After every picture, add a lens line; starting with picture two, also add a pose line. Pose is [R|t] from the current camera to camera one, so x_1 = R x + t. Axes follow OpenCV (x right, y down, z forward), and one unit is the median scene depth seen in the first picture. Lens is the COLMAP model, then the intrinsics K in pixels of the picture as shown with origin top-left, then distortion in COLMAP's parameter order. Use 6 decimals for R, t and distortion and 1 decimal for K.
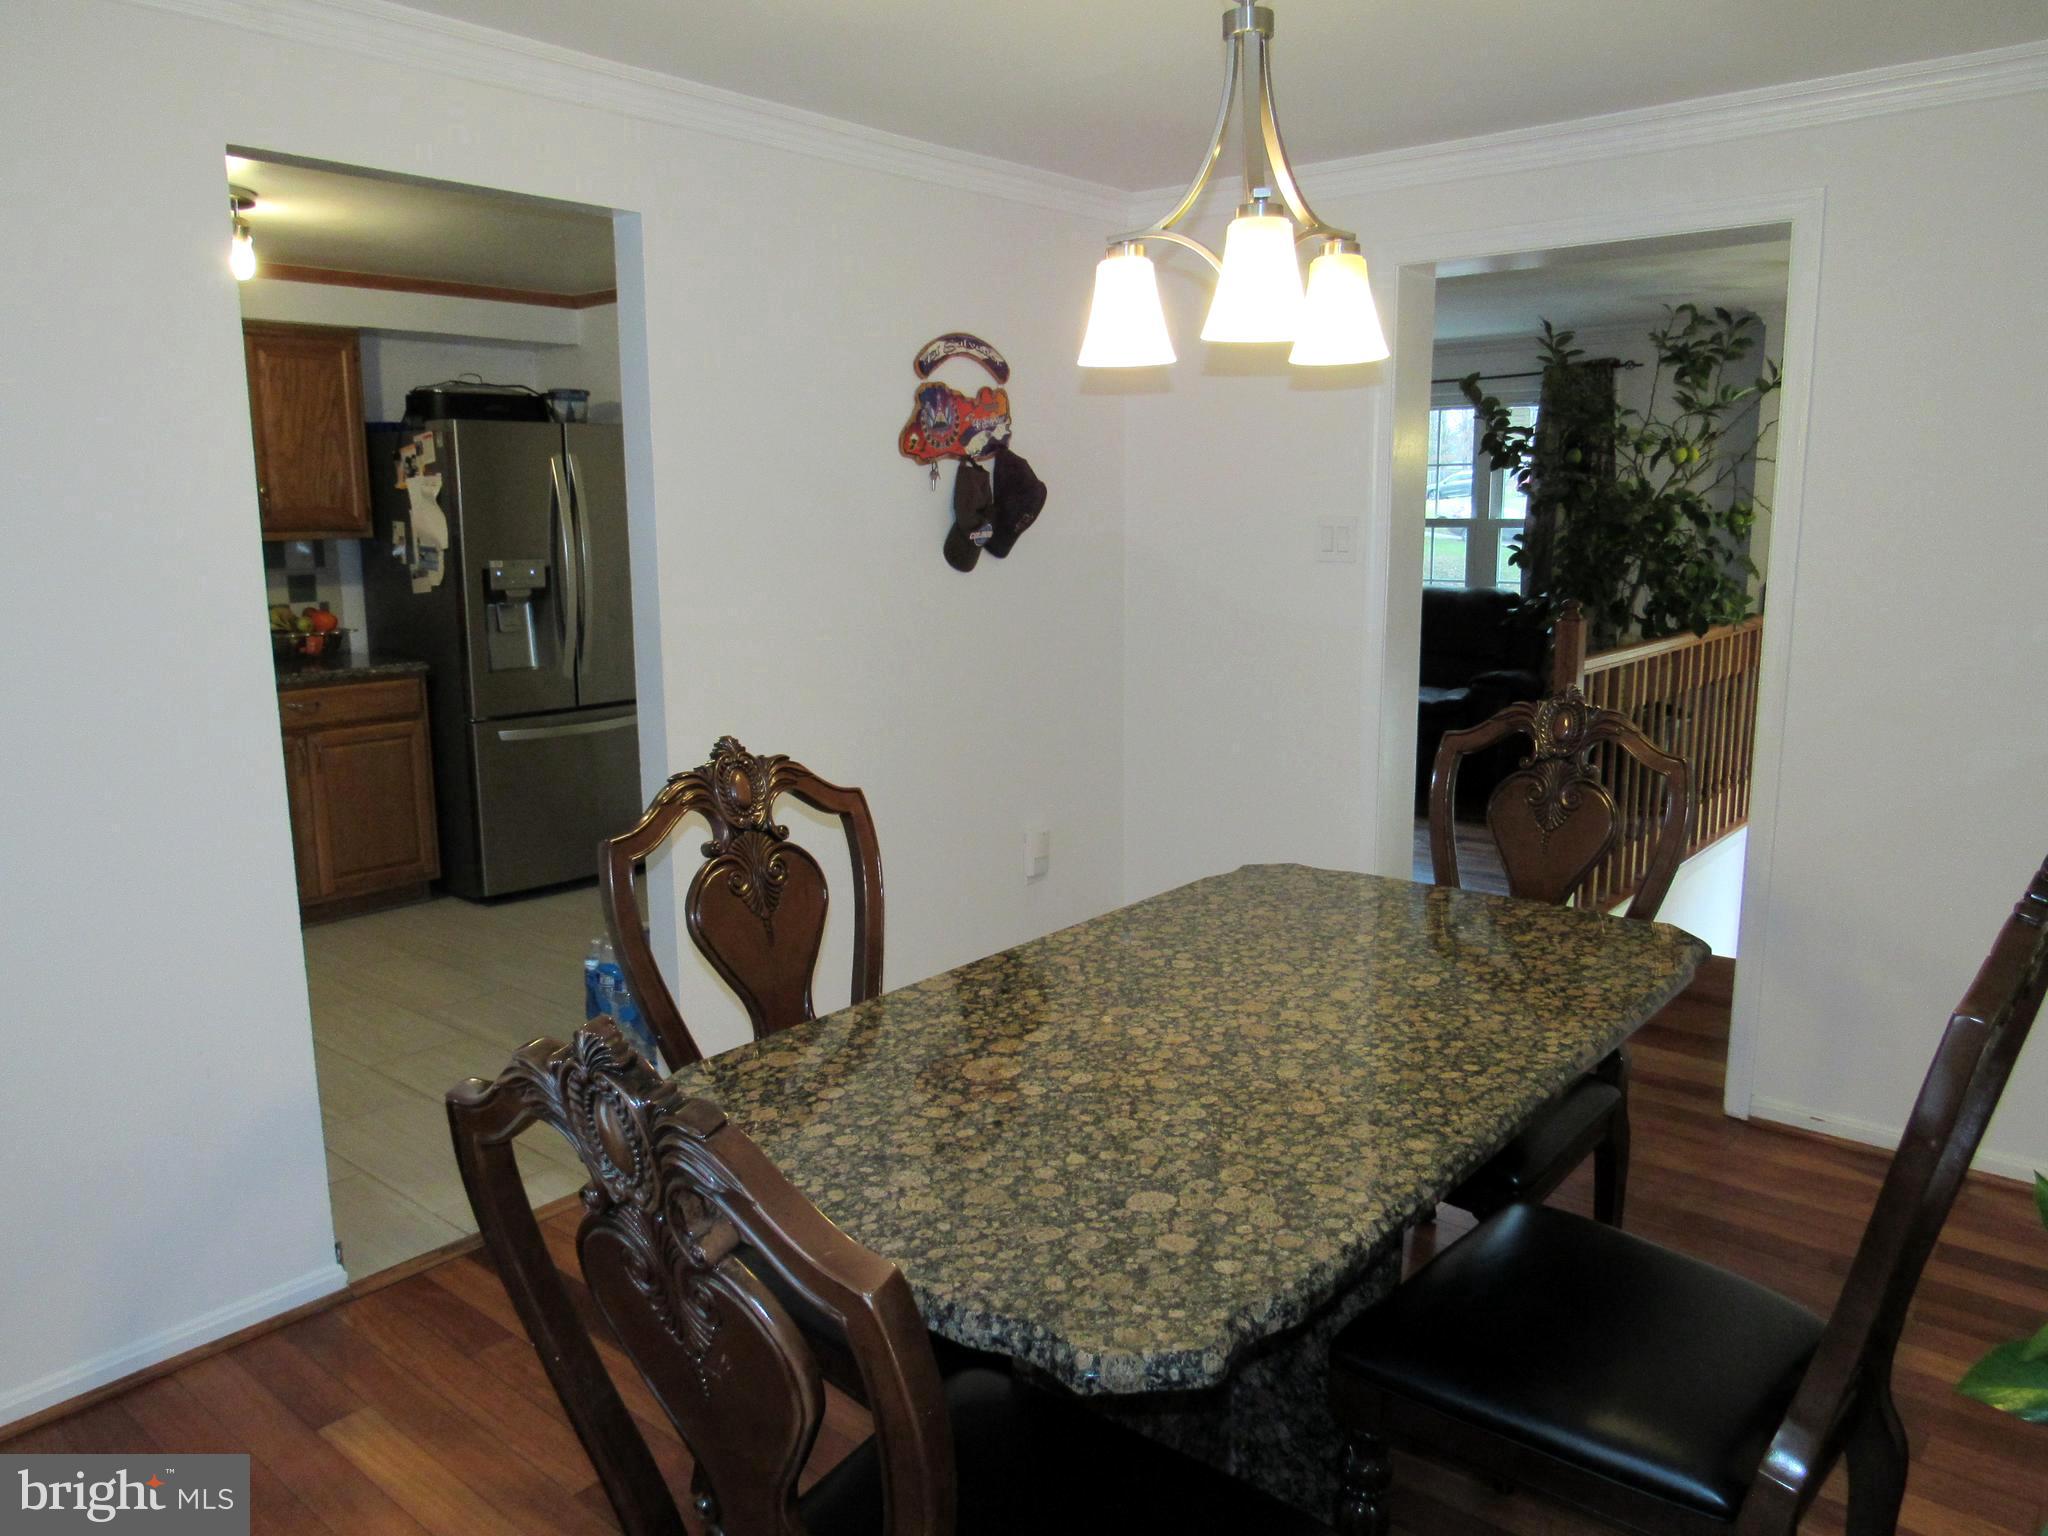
lens RADIAL K [[1457.6, 0, 1023.4], [0, 1457.6, 760.6], [0, 0, 1]] dist [-0.029528, 0.007627]
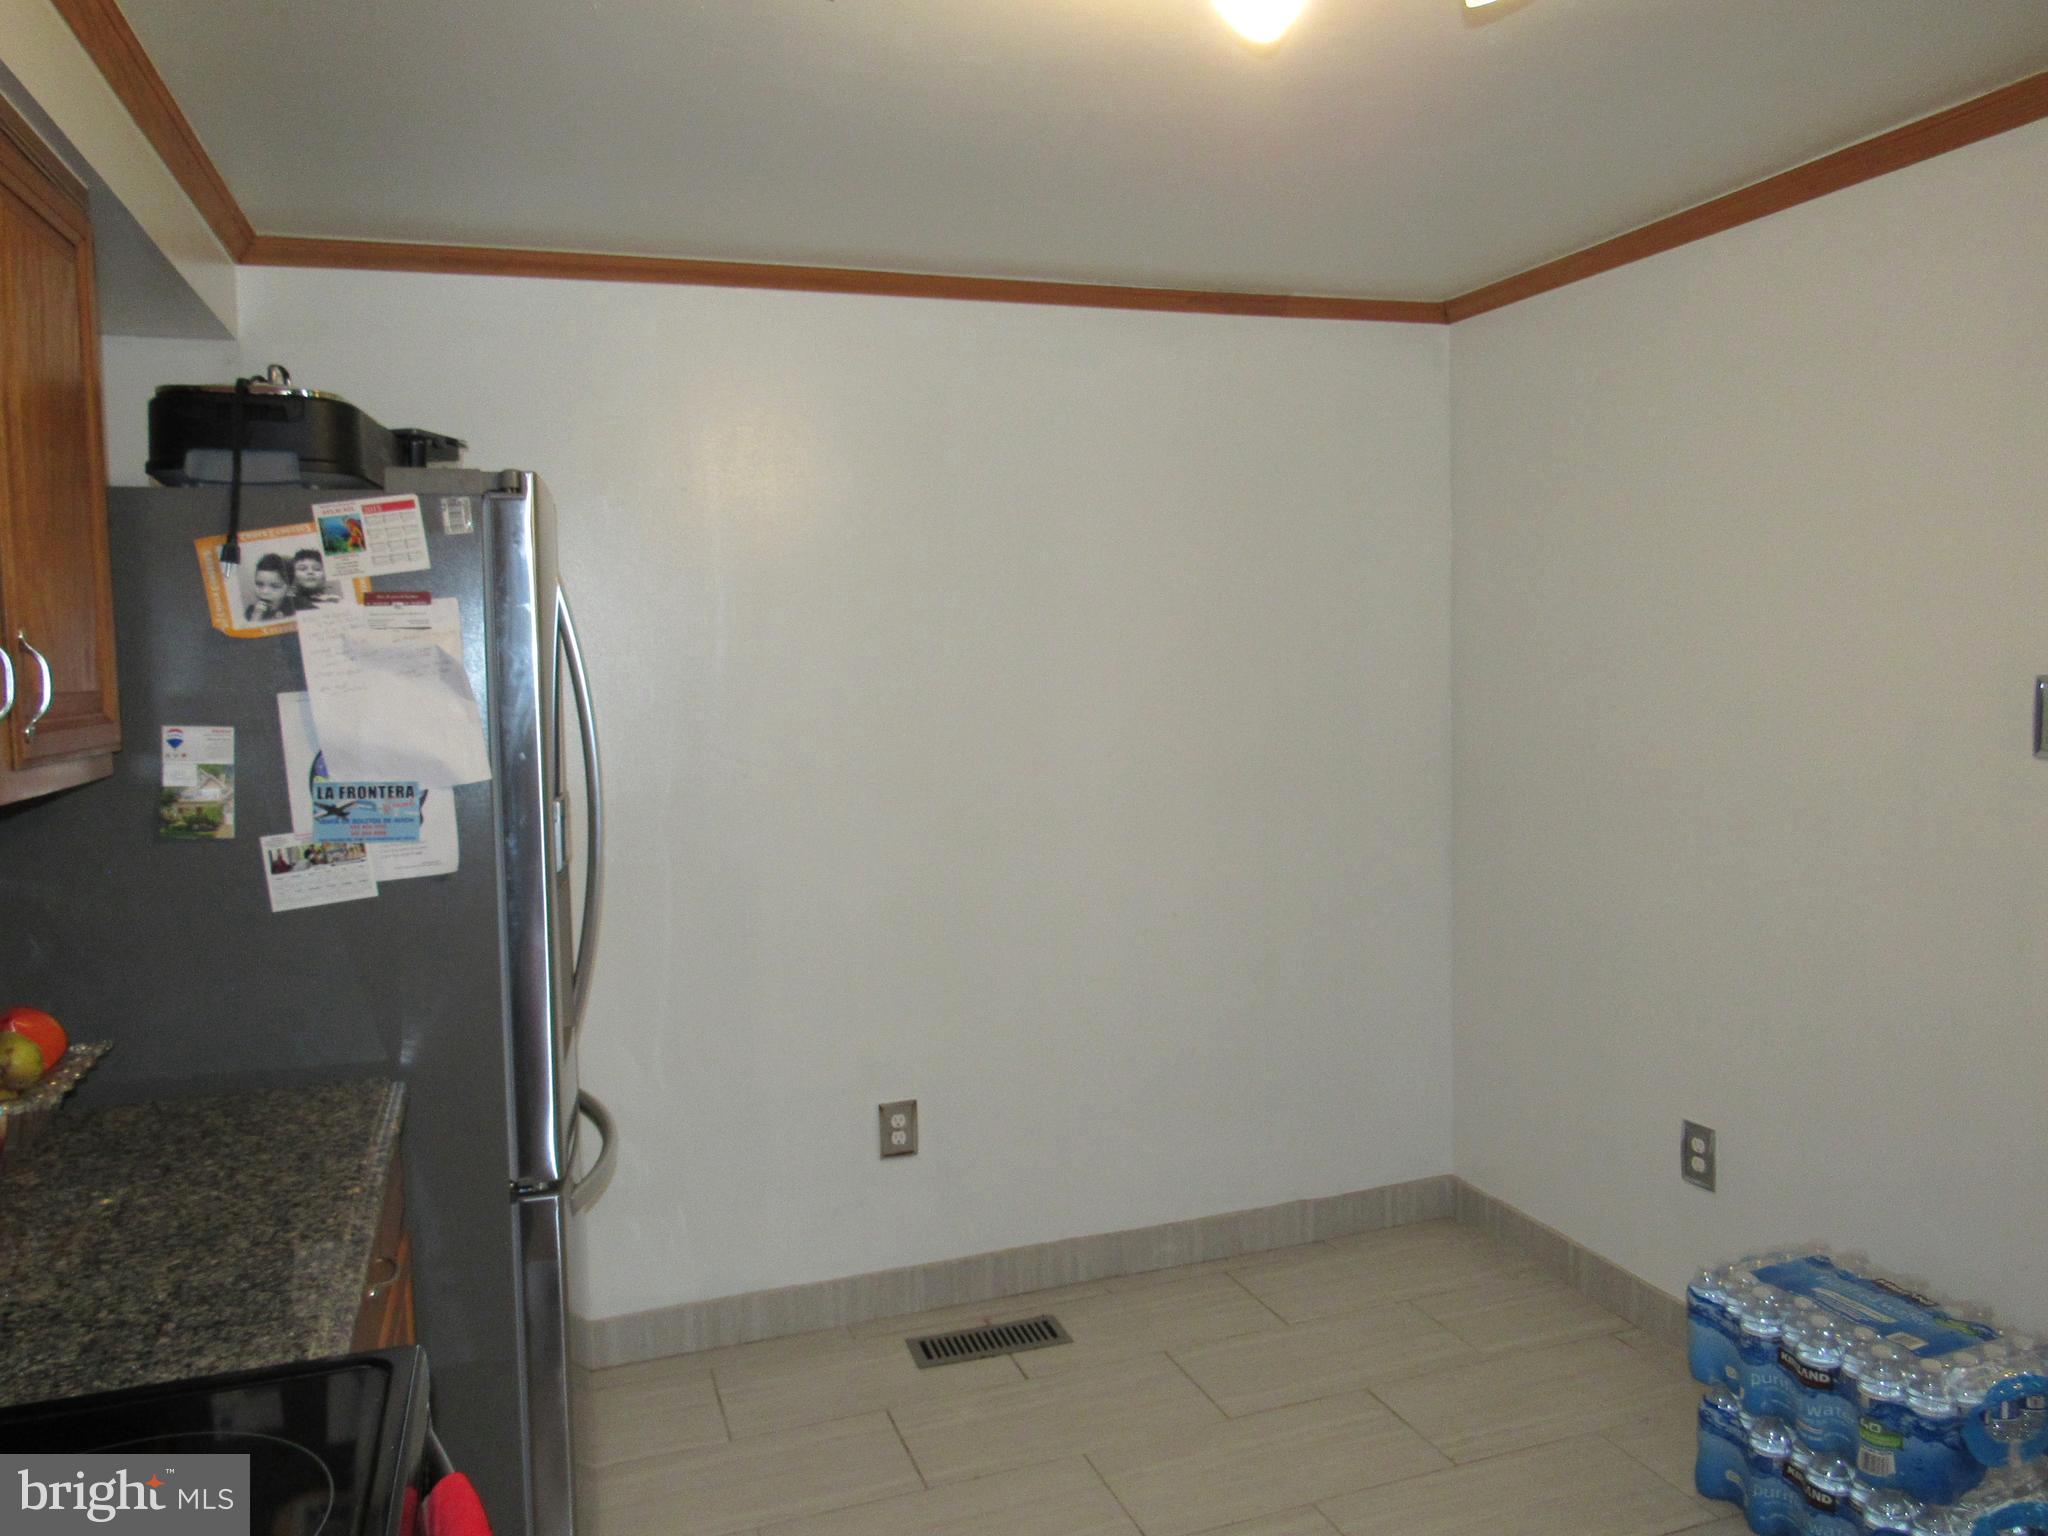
lens RADIAL K [[1457.6, 0, 1017.6], [0, 1457.6, 770.0], [0, 0, 1]] dist [-0.029528, 0.007627]
pose [[0.517043, -0.071566, 0.852963, -0.652085], [0.173960, 0.984488, -0.022848, -0.111506], [-0.838096, 0.160195, 0.521472, 0.647537]]
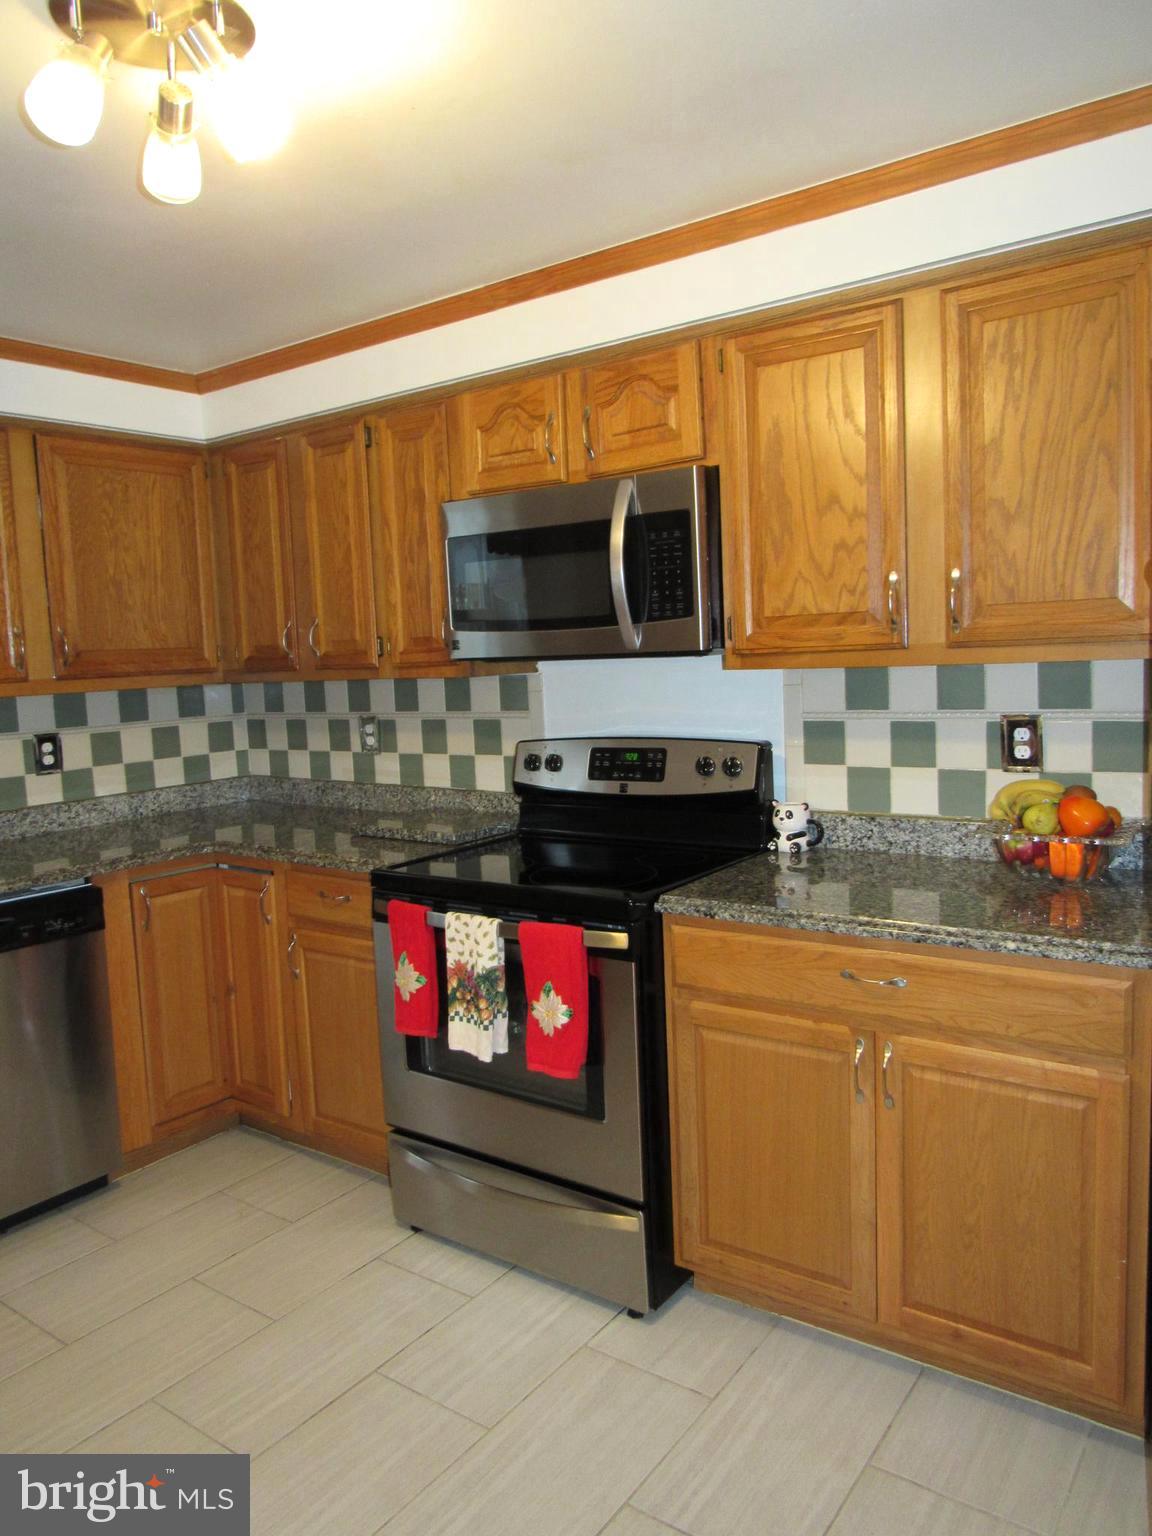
lens RADIAL K [[1093.2, 0, 572.5], [0, 1093.2, 767.3], [0, 0, 1]] dist [-0.029528, 0.007627]
pose [[0.068094, 0.112719, -0.991291, -0.110875], [-0.132181, 0.985857, 0.103021, -0.132331], [0.988884, 0.124015, 0.082030, 0.799294]]
